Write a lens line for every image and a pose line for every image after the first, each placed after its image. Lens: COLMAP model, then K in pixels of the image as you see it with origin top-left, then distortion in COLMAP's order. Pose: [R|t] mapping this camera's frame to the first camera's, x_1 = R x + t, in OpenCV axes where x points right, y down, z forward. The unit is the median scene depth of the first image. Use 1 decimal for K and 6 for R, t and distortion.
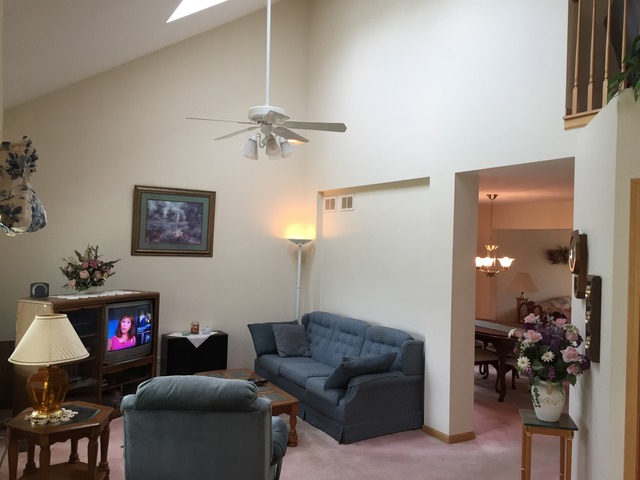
lens RADIAL K [[543.5, 0, 320.0], [0, 543.5, 240.0], [0, 0, 1]] dist [0.004532, -0.005448]
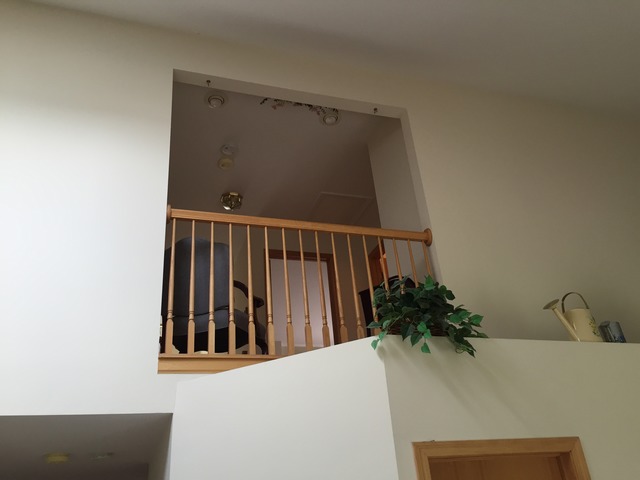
lens RADIAL K [[543.5, 0, 320.0], [0, 543.5, 240.0], [0, 0, 1]] dist [0.004532, -0.005448]
pose [[0.187068, 0.427532, 0.884433, -0.220307], [0.088930, 0.889259, -0.448675, -0.017831], [-0.978313, 0.162585, 0.128332, 0.677973]]
